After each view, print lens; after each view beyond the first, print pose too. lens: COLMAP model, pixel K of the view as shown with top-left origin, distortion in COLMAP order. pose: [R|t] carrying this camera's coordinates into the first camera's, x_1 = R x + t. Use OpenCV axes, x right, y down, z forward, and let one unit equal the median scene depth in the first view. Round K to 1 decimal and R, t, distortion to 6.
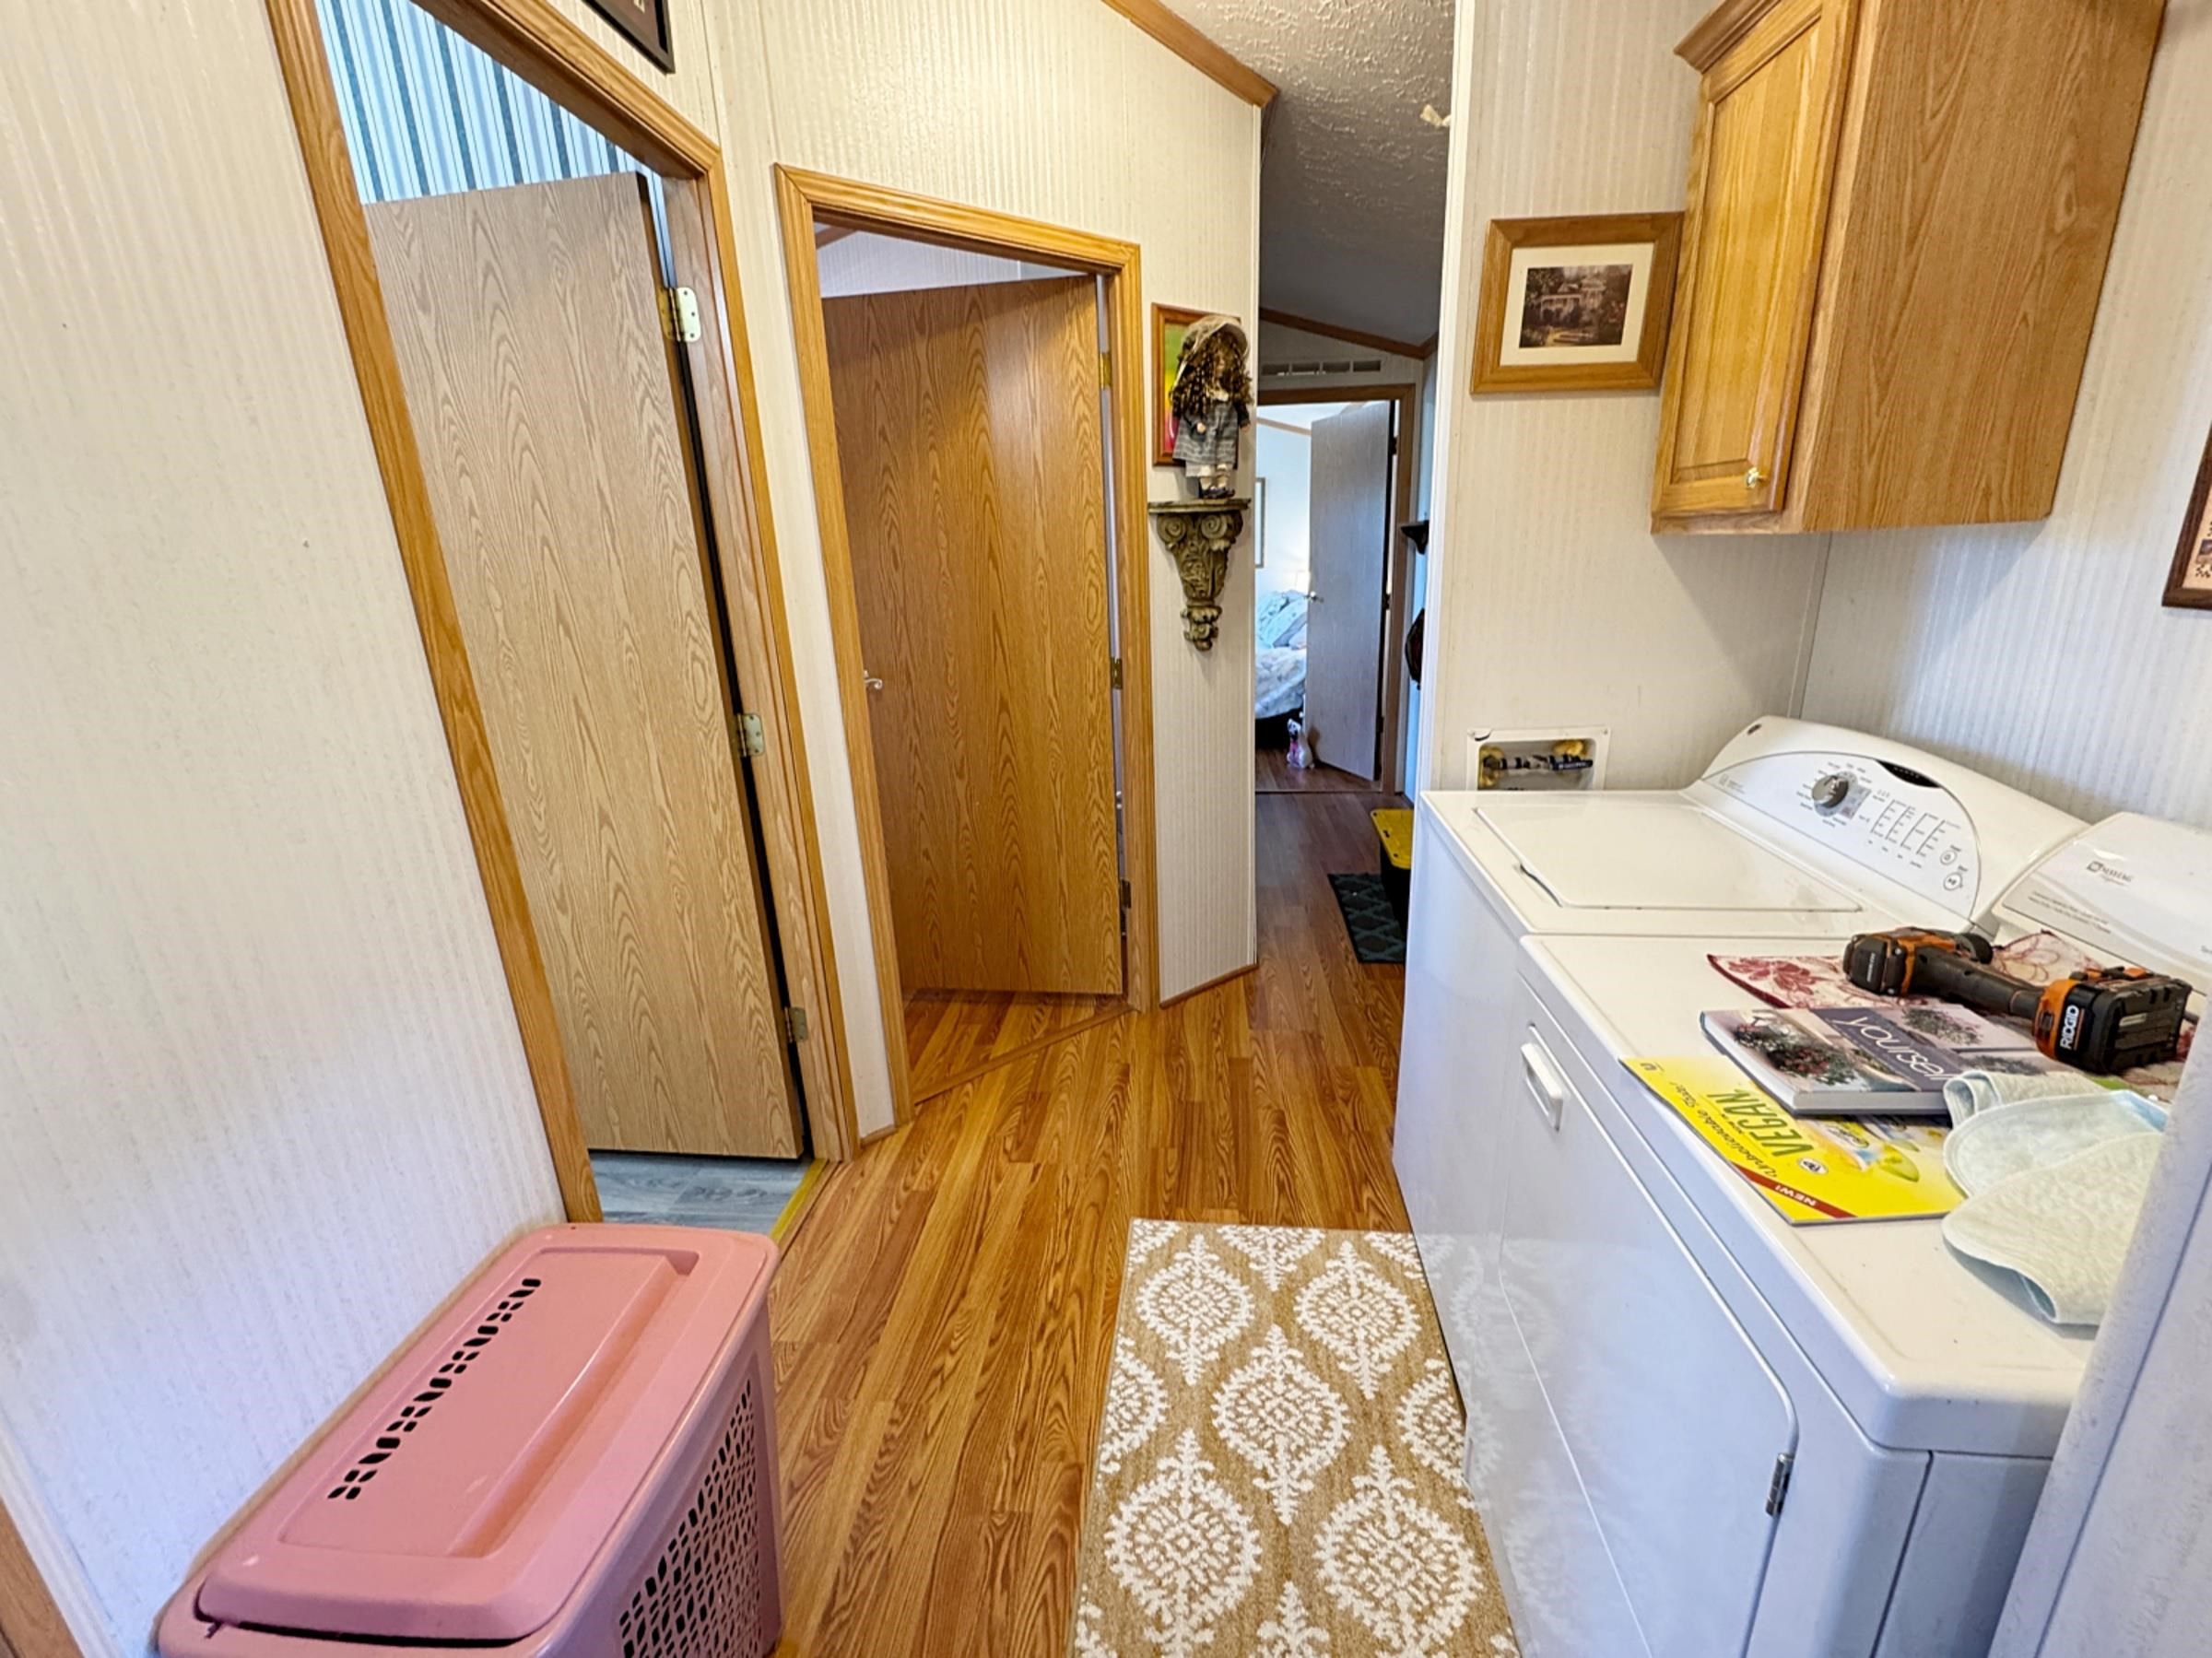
lens RADIAL K [[889.1, 0, 1101.1], [0, 889.1, 811.3], [0, 0, 1]] dist [-0.004387, 0.001999]
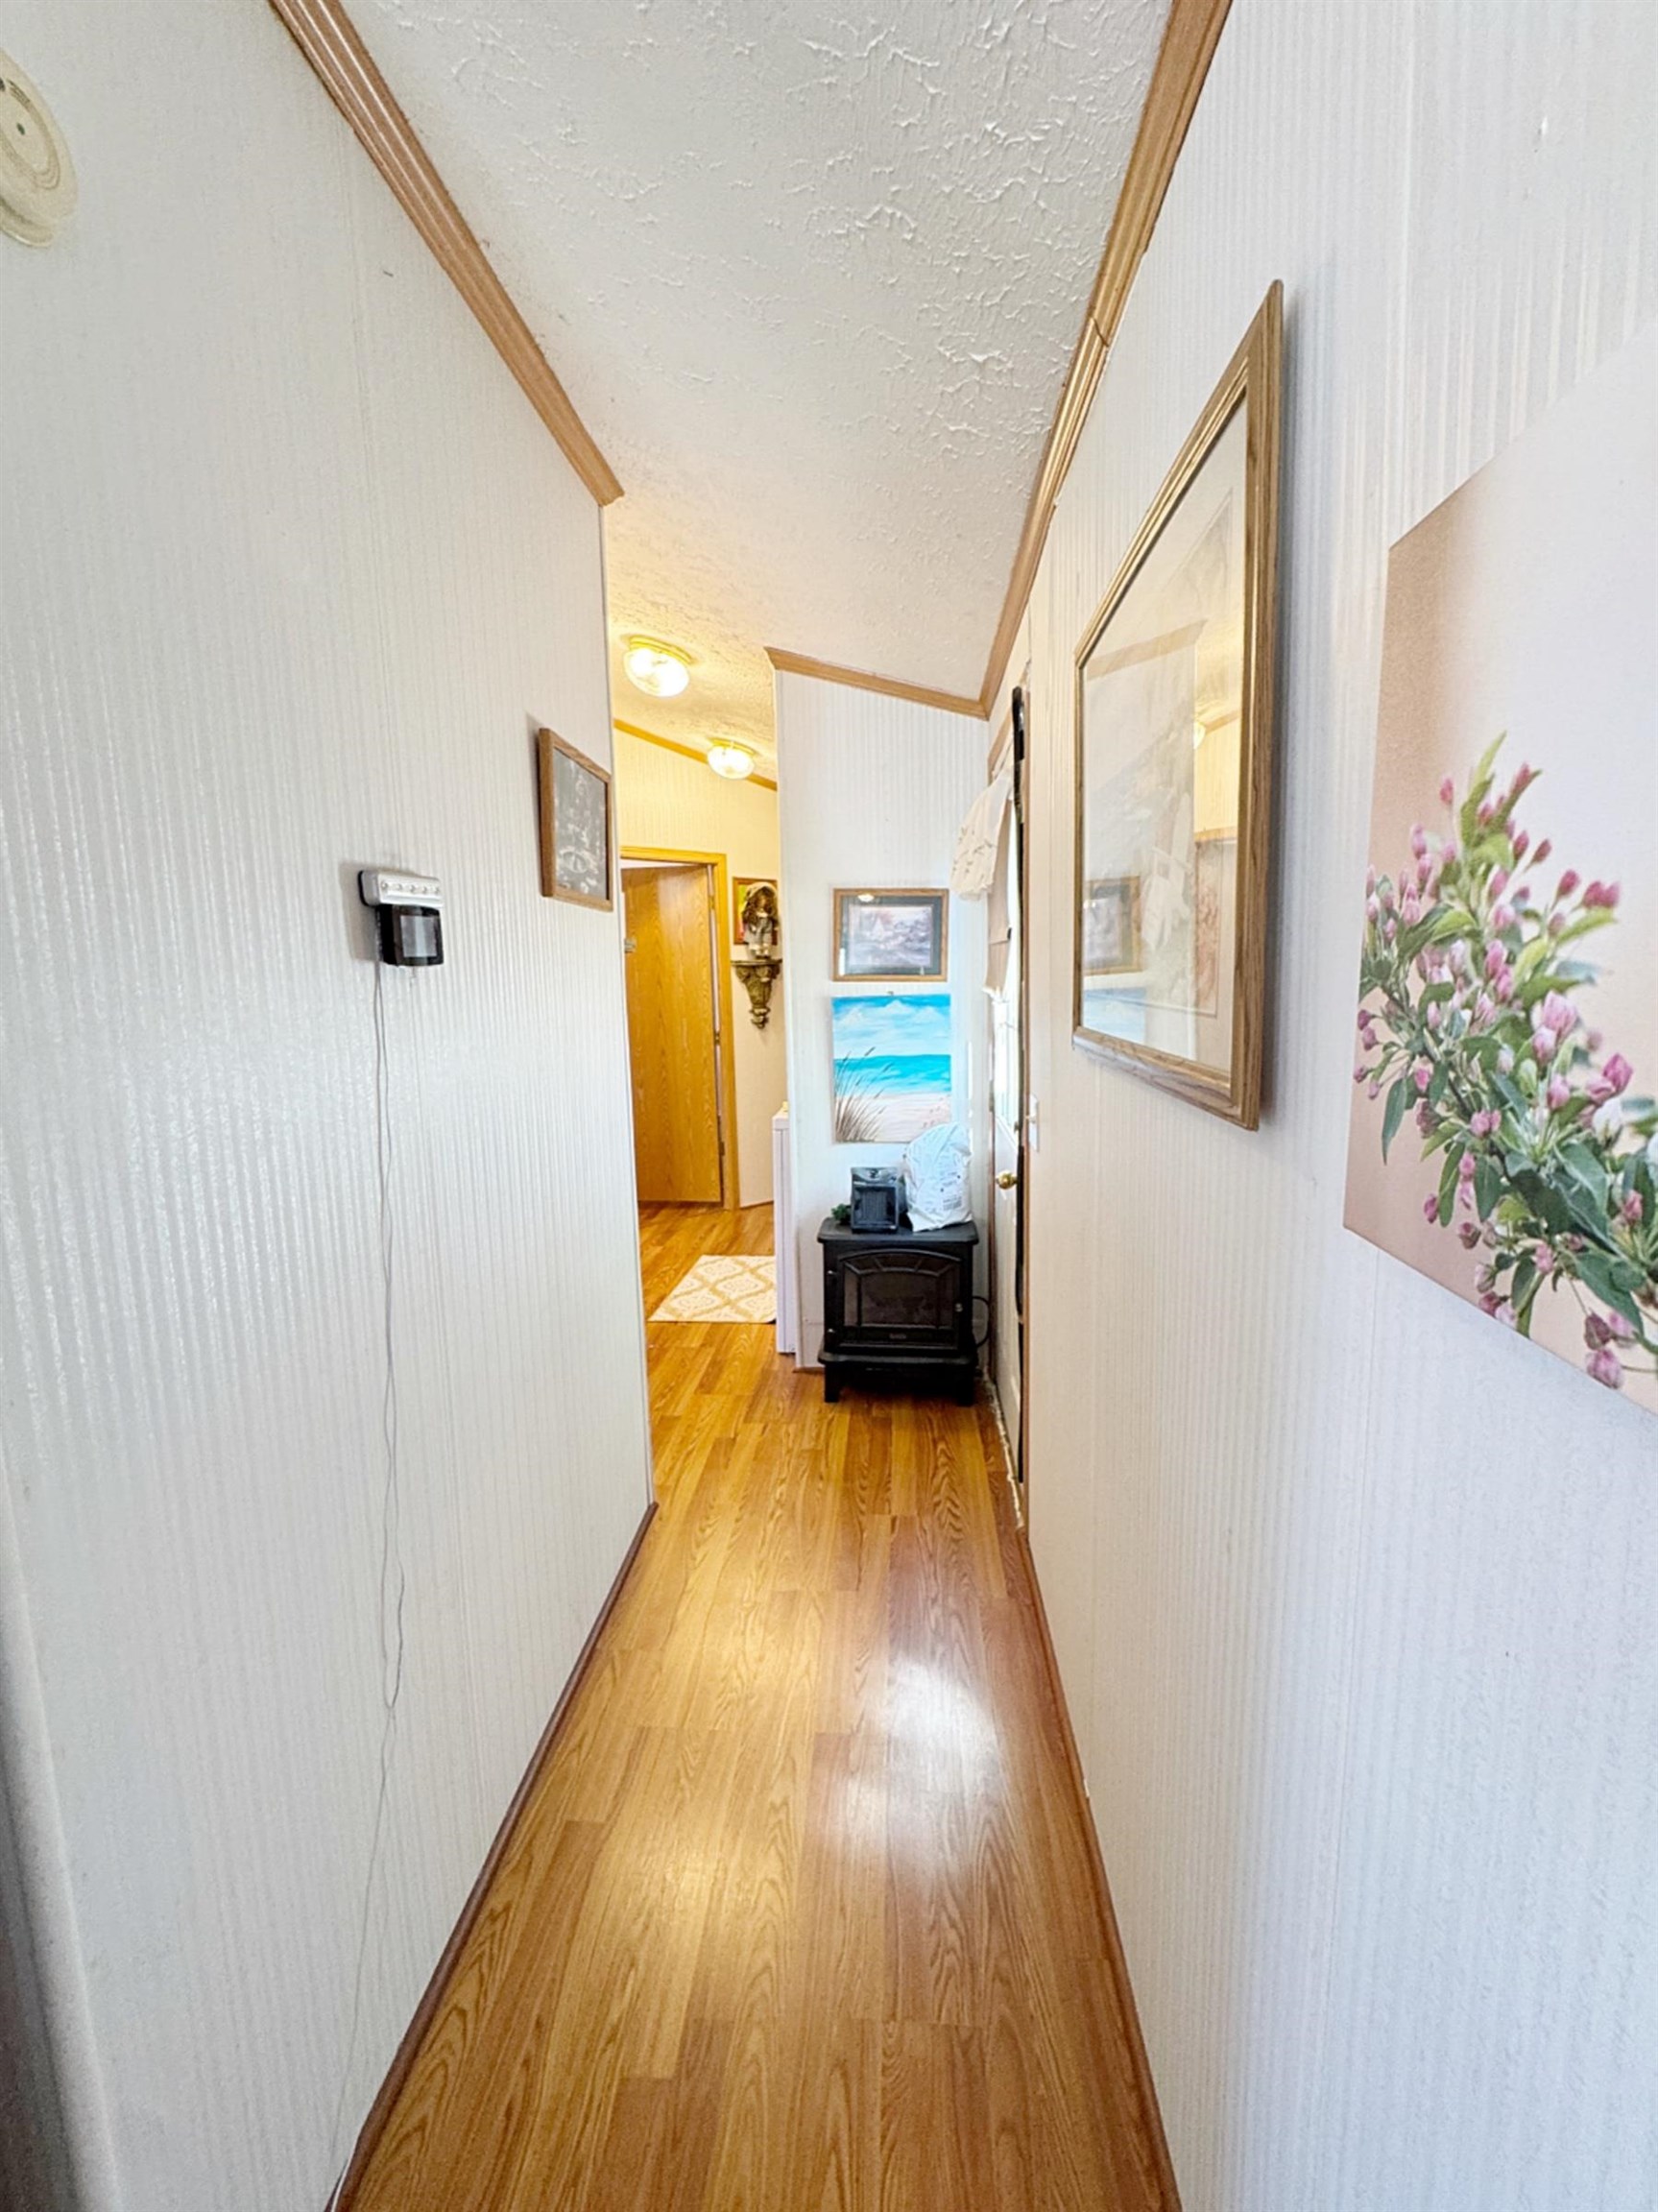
lens RADIAL K [[889.1, 0, 840.3], [0, 889.1, 1098.1], [0, 0, 1]] dist [-0.004387, 0.001999]
pose [[0.999204, 0.012615, 0.037836, 0.242407], [-0.007276, 0.990399, -0.138047, 0.286609], [-0.039214, 0.137661, 0.989703, -1.122744]]
